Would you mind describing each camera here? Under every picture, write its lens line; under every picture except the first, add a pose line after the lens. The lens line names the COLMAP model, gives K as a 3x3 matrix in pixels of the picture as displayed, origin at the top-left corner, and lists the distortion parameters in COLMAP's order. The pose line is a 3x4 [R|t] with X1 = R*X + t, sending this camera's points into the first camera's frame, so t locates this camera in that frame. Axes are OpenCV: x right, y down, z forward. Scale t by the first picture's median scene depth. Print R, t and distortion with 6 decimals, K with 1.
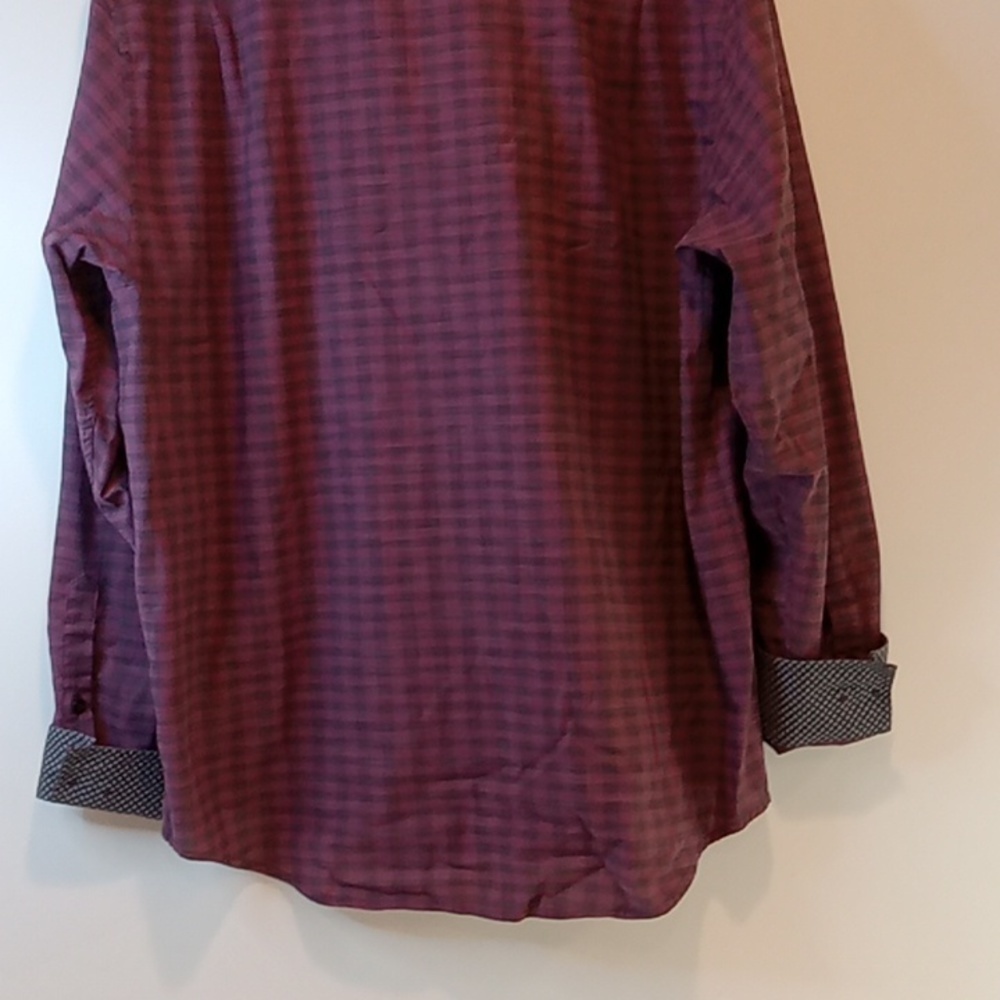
lens RADIAL K [[1664.7, 0, 518.8], [0, 1664.7, 514.5], [0, 0, 1]] dist [0.080757, -0.586653]
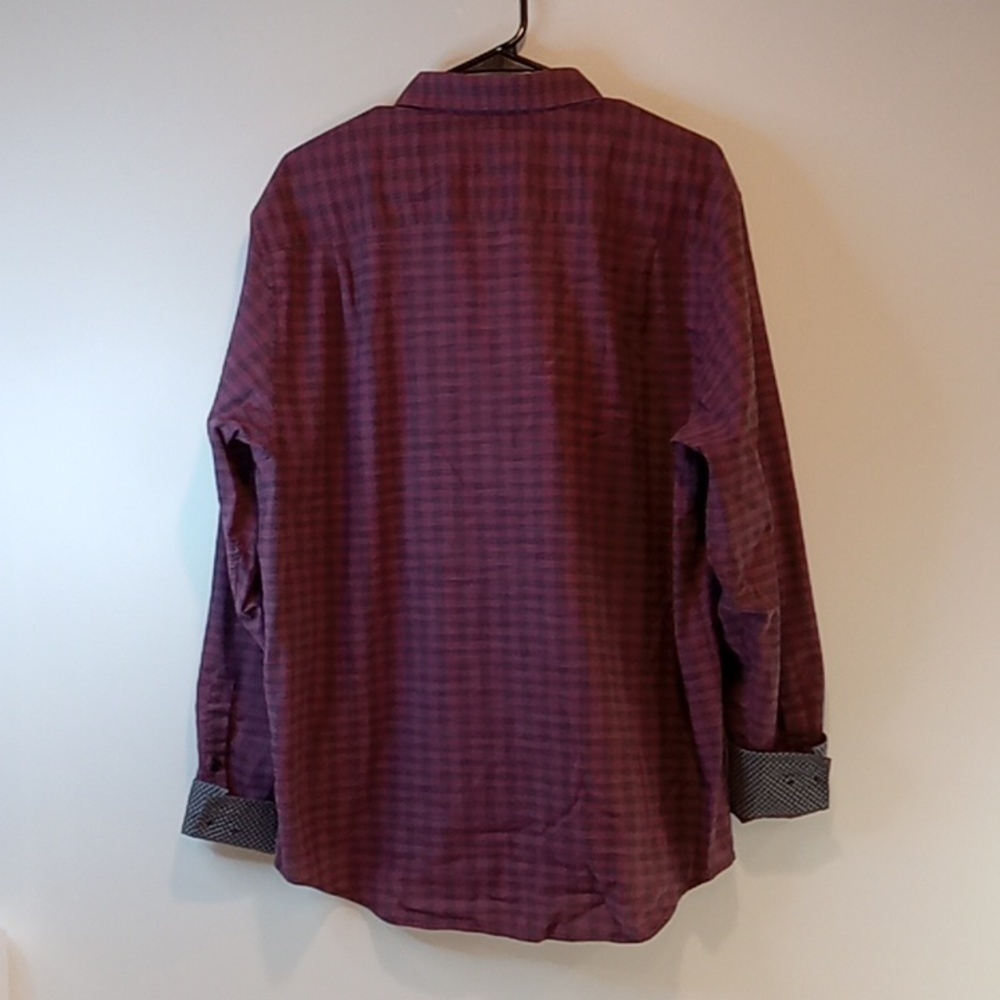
lens RADIAL K [[1664.7, 0, 518.8], [0, 1664.7, 514.5], [0, 0, 1]] dist [0.080757, -0.586653]
pose [[0.998258, 0.031613, -0.049816, 0.039362], [-0.033944, 0.998334, -0.046651, -0.032458], [0.048258, 0.048261, 0.997668, -0.340342]]
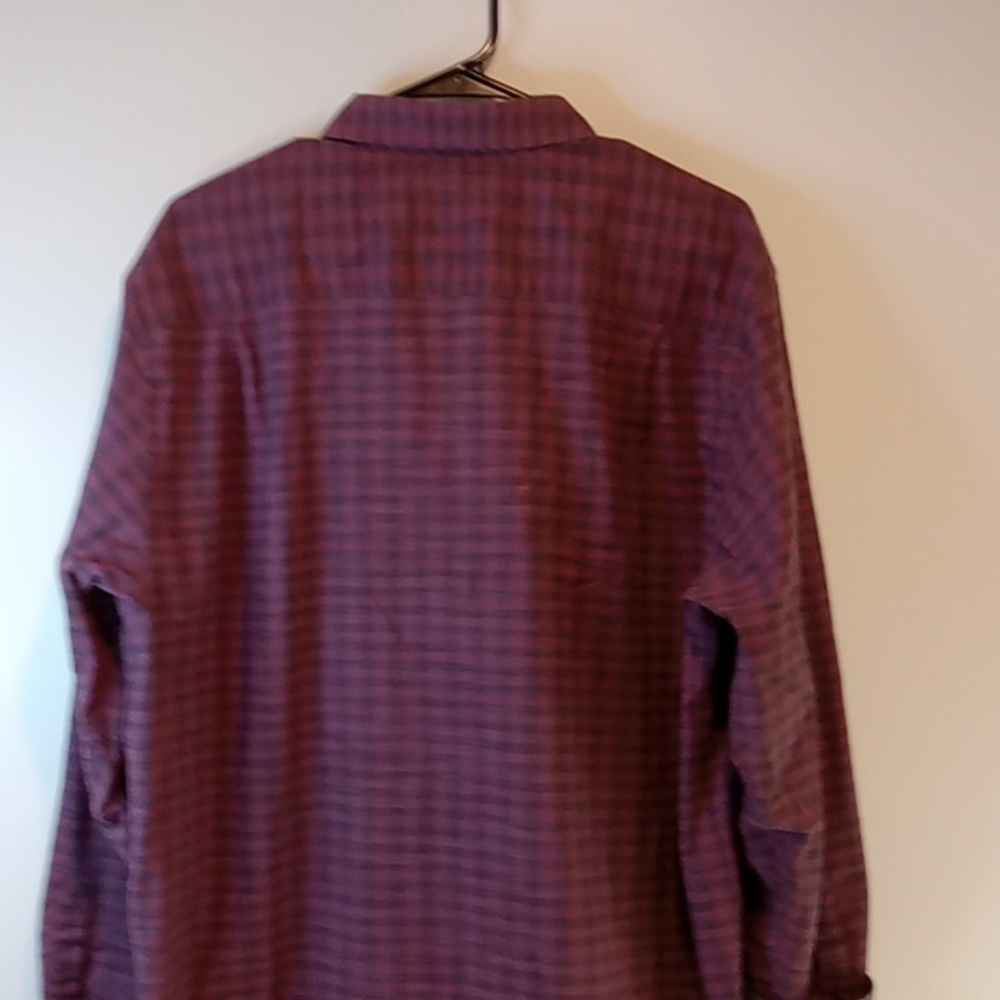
lens RADIAL K [[1664.7, 0, 518.8], [0, 1664.7, 514.5], [0, 0, 1]] dist [0.080757, -0.586653]
pose [[0.998674, 0.049588, 0.013808, -0.021419], [-0.048878, 0.997665, -0.047699, -0.152839], [-0.016141, 0.046961, 0.998766, -0.014056]]
